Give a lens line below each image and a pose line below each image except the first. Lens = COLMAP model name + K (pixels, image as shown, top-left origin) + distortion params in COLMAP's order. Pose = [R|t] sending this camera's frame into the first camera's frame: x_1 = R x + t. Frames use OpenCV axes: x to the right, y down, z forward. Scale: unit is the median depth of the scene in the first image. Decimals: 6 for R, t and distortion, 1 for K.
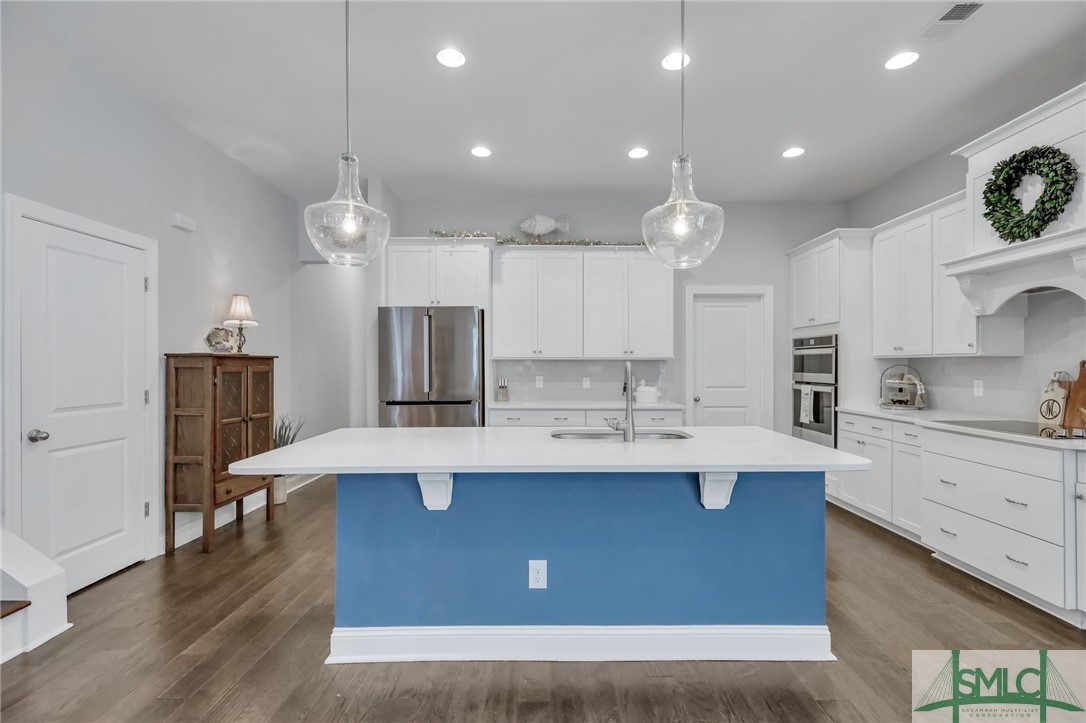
lens RADIAL K [[494.6, 0, 547.9], [0, 494.6, 363.6], [0, 0, 1]] dist [0.001662, -0.000950]
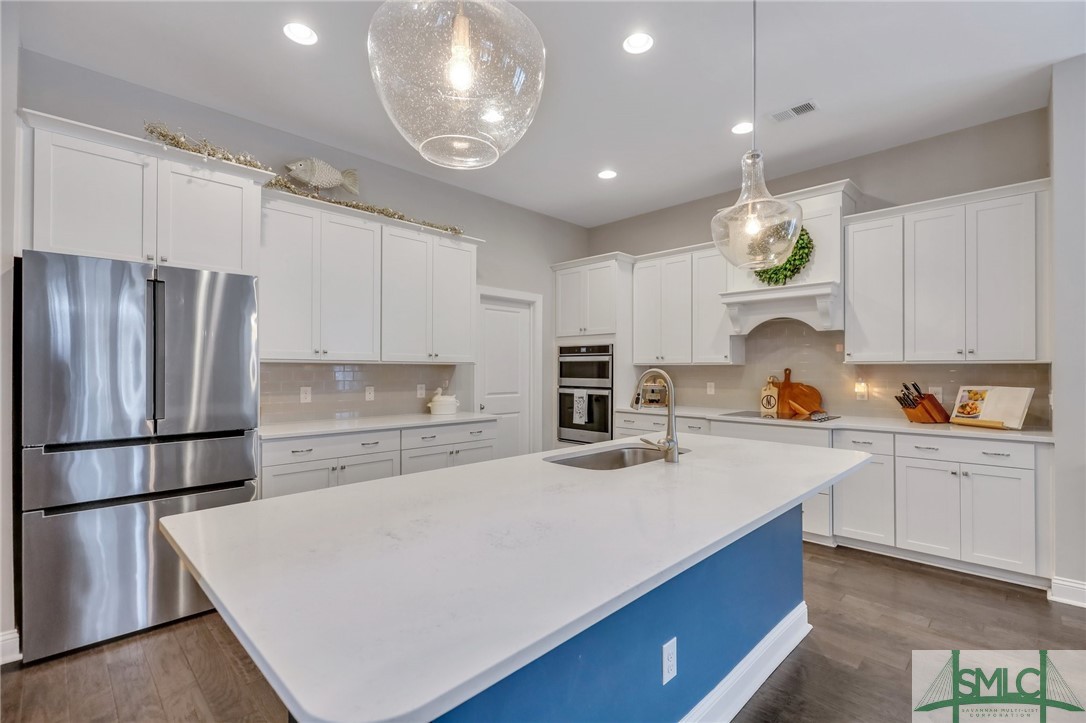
lens RADIAL K [[494.6, 0, 549.8], [0, 494.6, 367.1], [0, 0, 1]] dist [0.001662, -0.000950]
pose [[0.700443, 0.005256, 0.713689, -0.344350], [-0.004554, 0.999985, -0.002895, -0.002359], [-0.713694, -0.001223, 0.700457, 0.316348]]
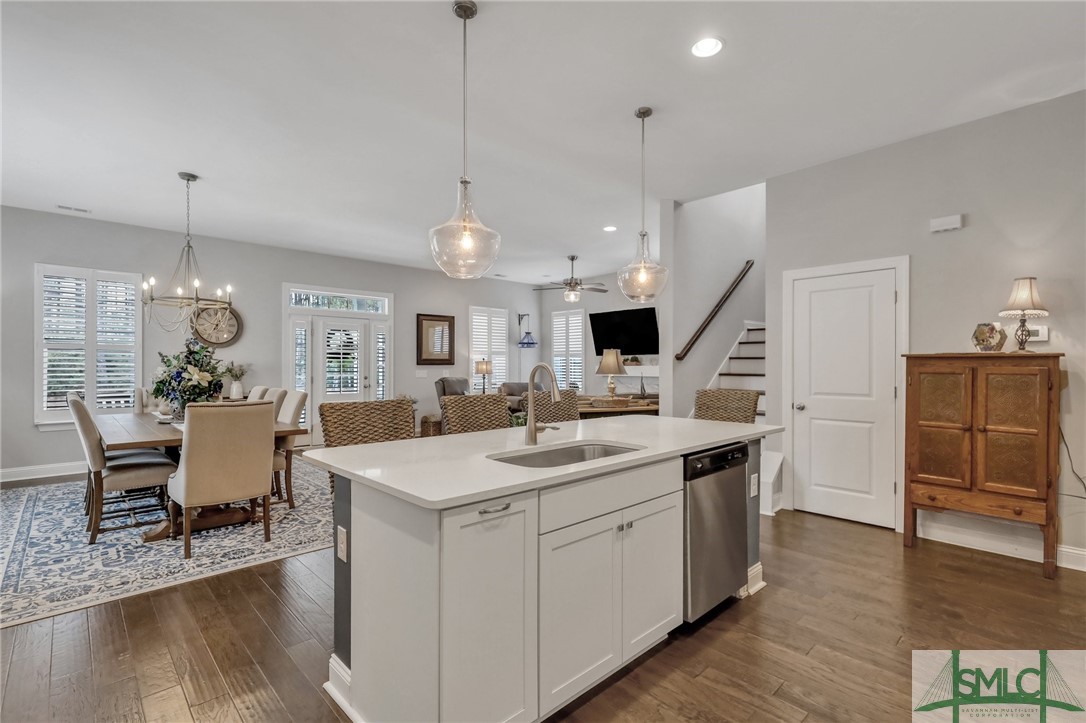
lens RADIAL K [[494.6, 0, 544.2], [0, 494.6, 366.1], [0, 0, 1]] dist [0.001662, -0.000950]
pose [[-0.728857, 0.004013, -0.684654, 0.465828], [0.002326, 0.999992, 0.003385, -0.000964], [0.684662, 0.000874, -0.728860, 0.991170]]
